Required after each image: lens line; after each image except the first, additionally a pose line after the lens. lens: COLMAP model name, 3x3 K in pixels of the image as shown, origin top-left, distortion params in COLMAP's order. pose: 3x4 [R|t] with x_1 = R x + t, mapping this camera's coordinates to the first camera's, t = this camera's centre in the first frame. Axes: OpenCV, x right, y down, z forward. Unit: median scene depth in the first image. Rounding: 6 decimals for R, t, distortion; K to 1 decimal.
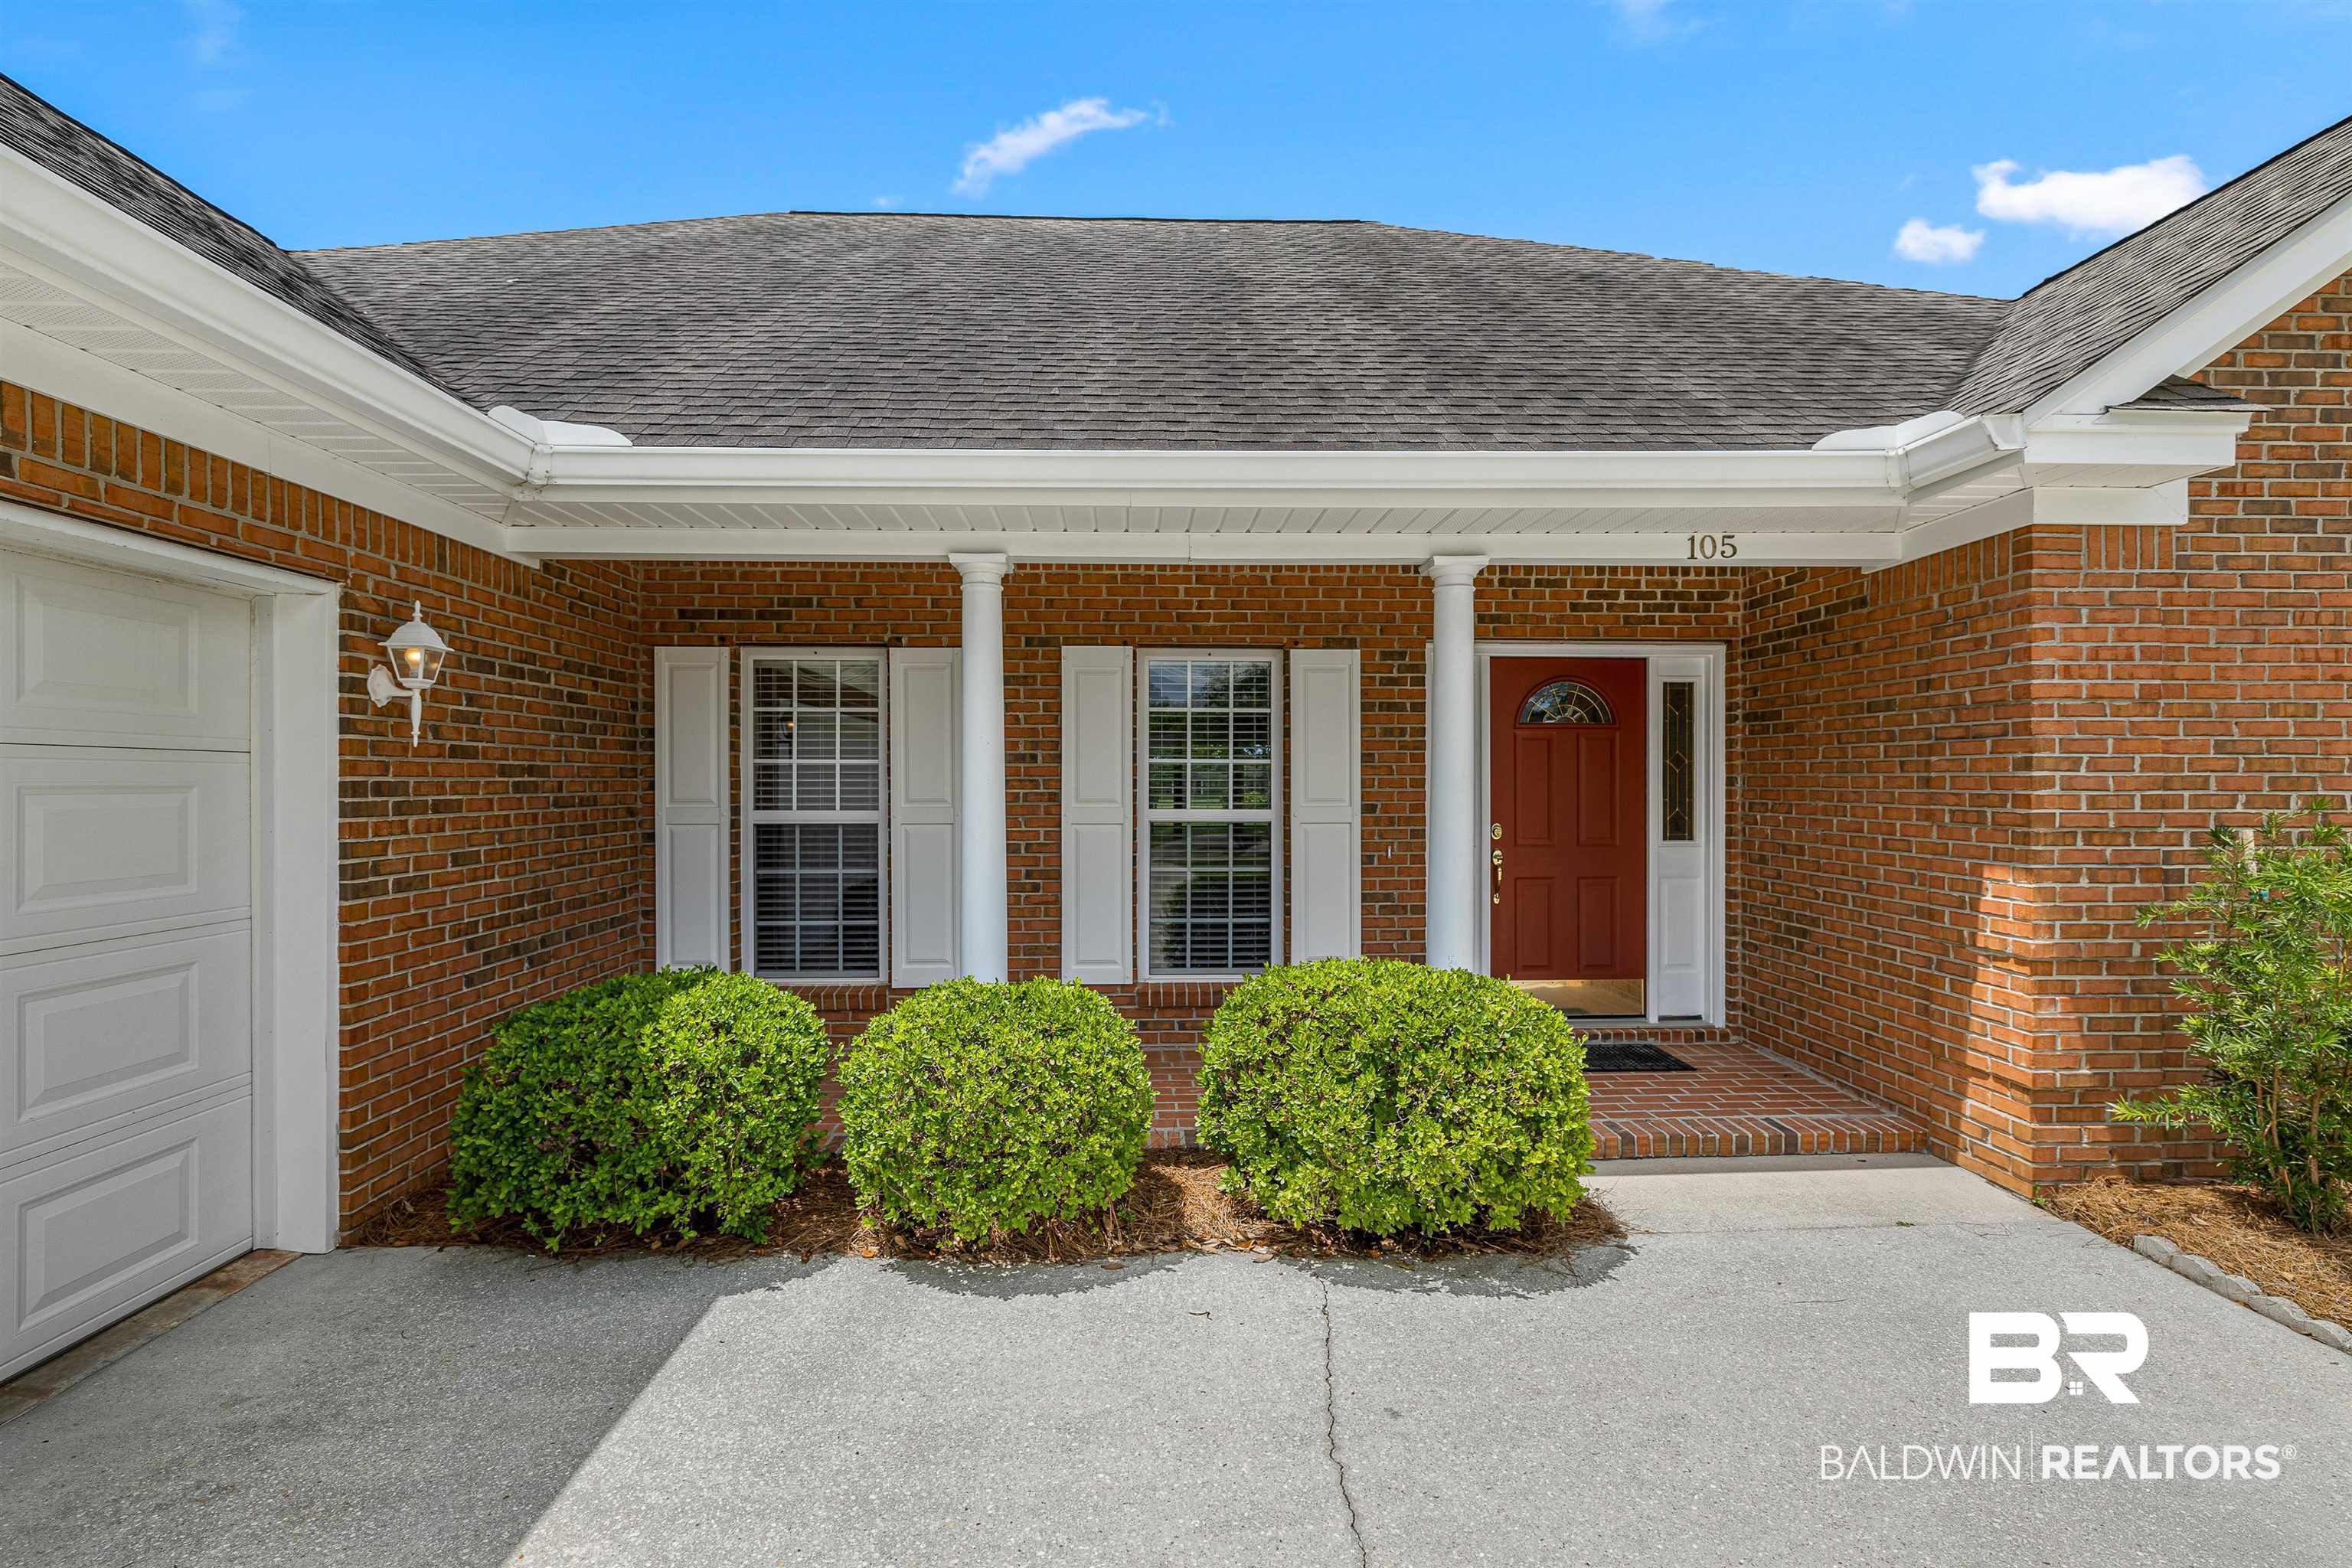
lens RADIAL K [[1033.8, 0, 1164.1], [0, 1033.8, 785.5], [0, 0, 1]] dist [-0.001278, -0.000212]
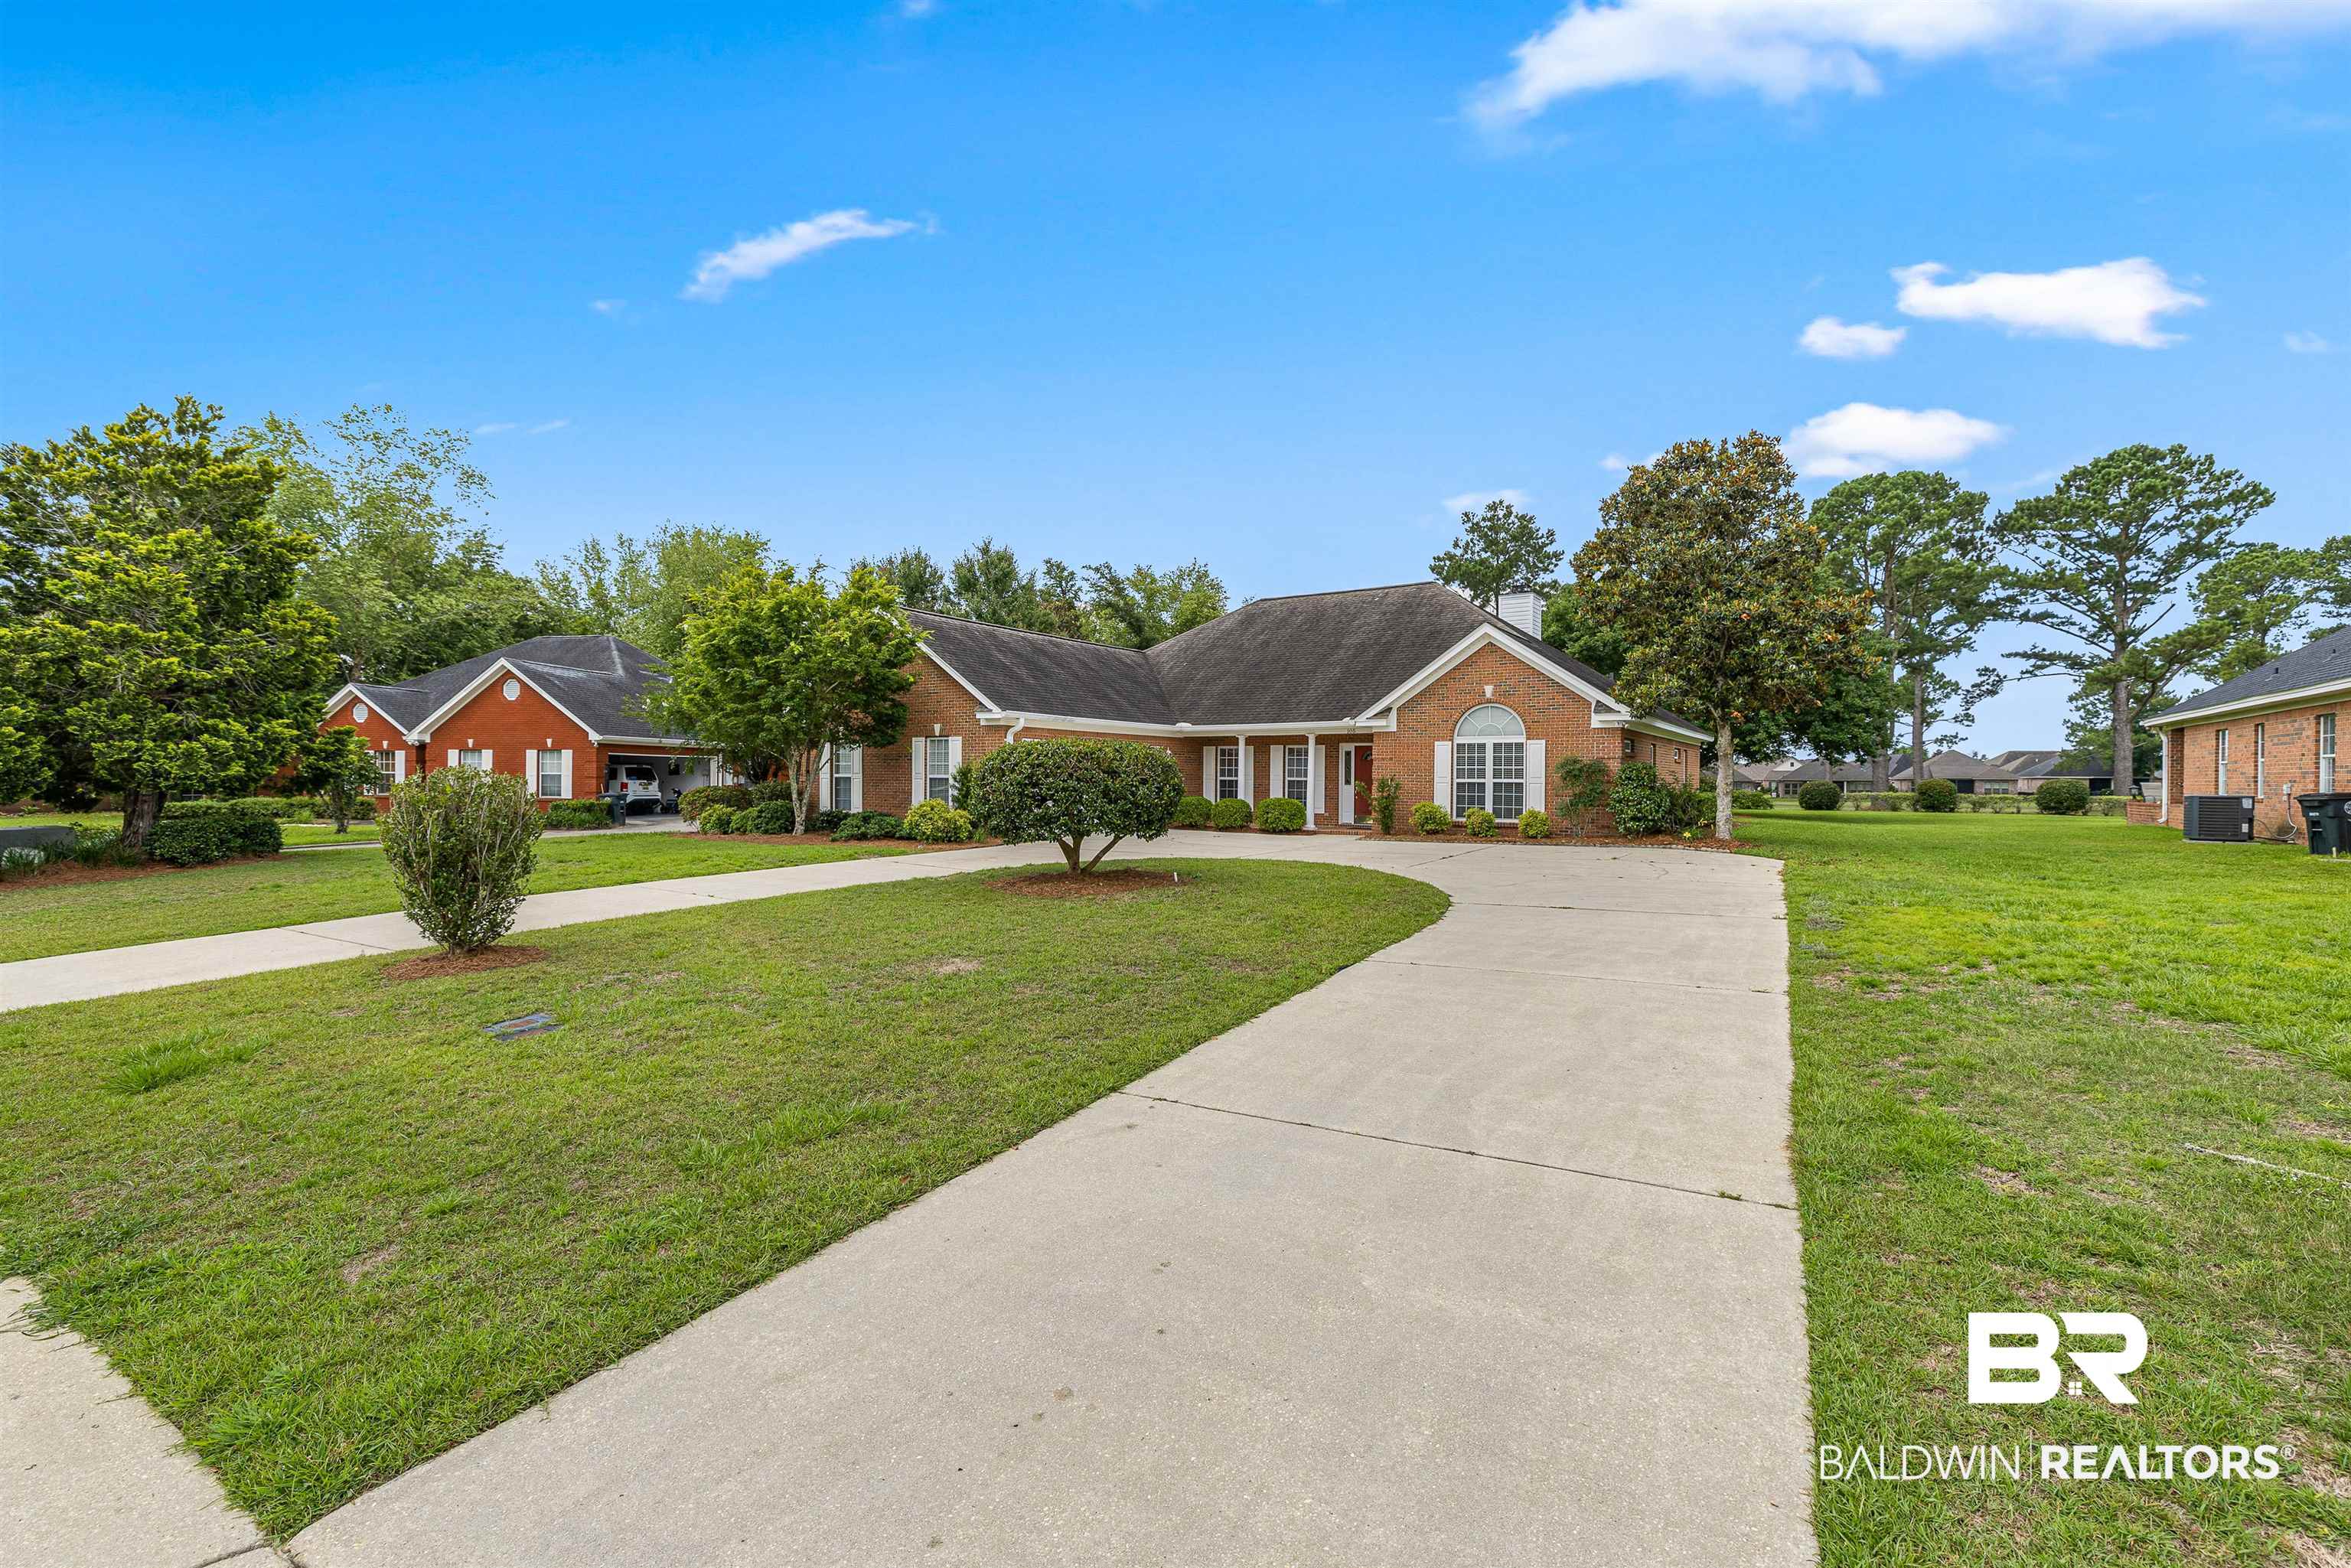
lens RADIAL K [[984.9, 0, 1172.1], [0, 984.9, 774.7], [0, 0, 1]] dist [-0.001042, 0.000158]
pose [[0.822540, 0.007405, -0.568658, 2.211842], [-0.011796, 0.999922, -0.004042, 0.035126], [0.568584, 0.010033, 0.822564, -3.178828]]
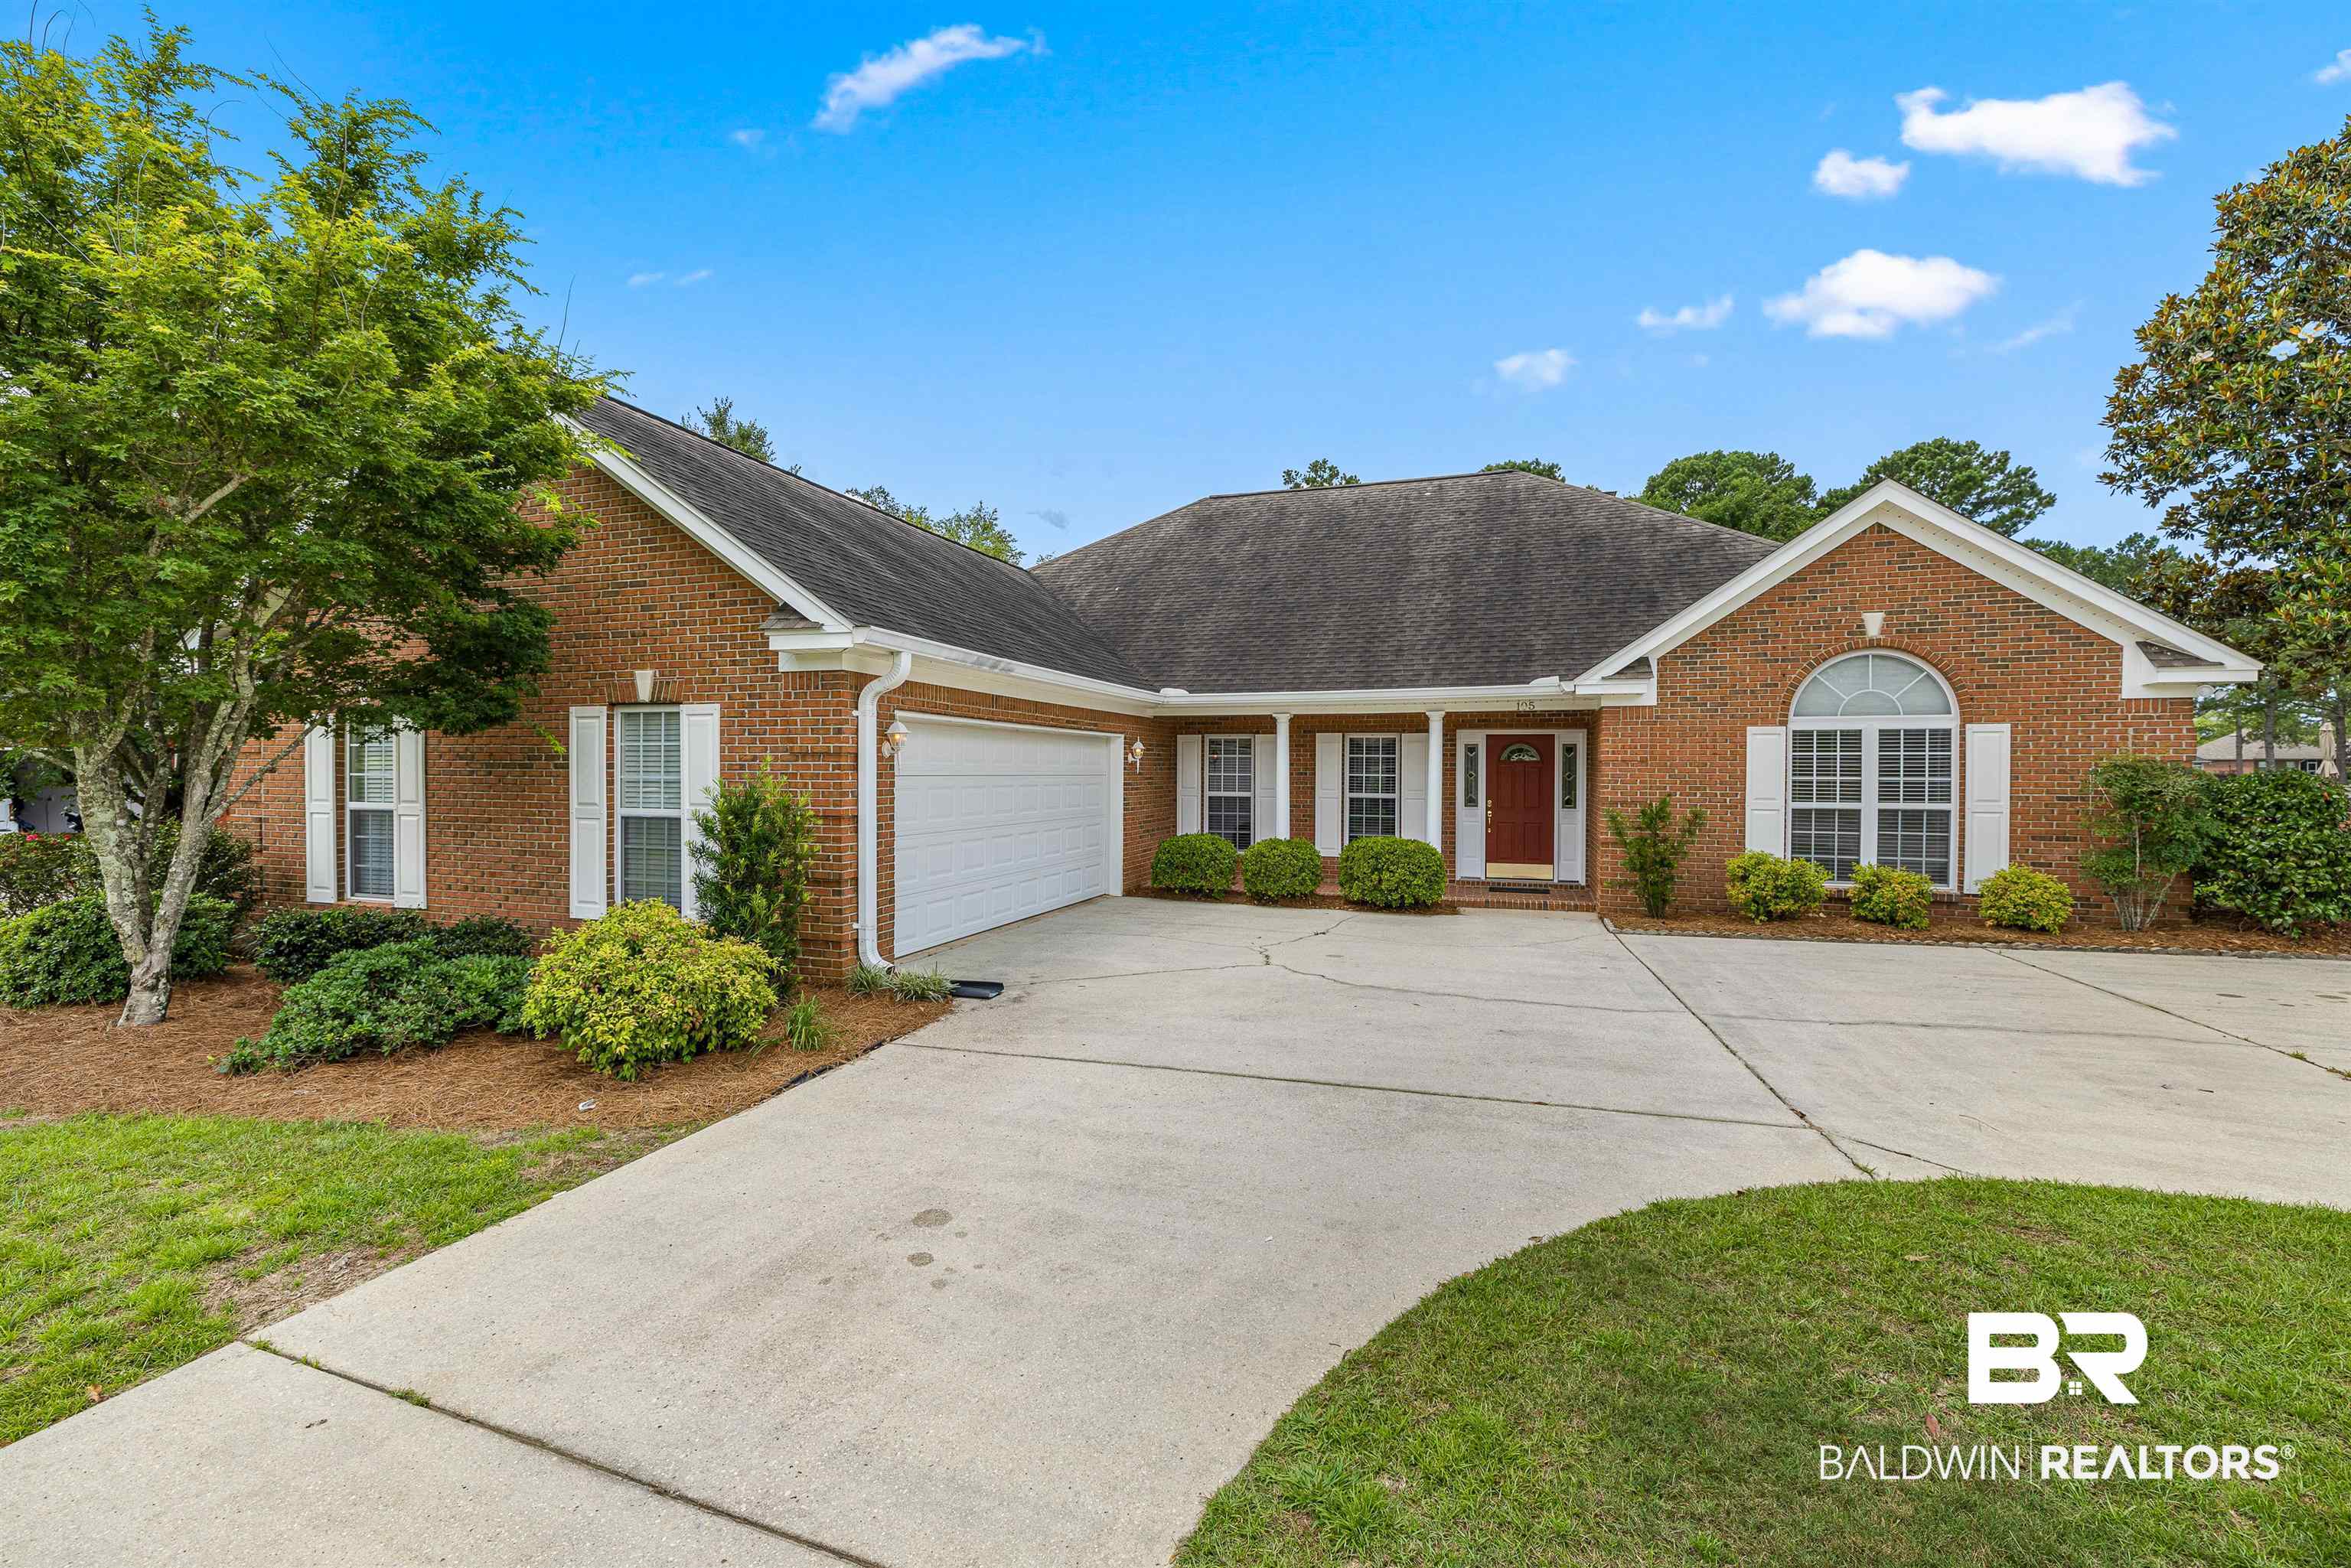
lens RADIAL K [[1009.8, 0, 1164.8], [0, 1009.8, 779.1], [0, 0, 1]] dist [0.002279, 0.000125]
pose [[0.938522, 0.008794, -0.345108, 0.438553], [-0.006532, 0.999949, 0.007718, -0.029618], [0.345159, -0.004990, 0.938531, -1.611407]]
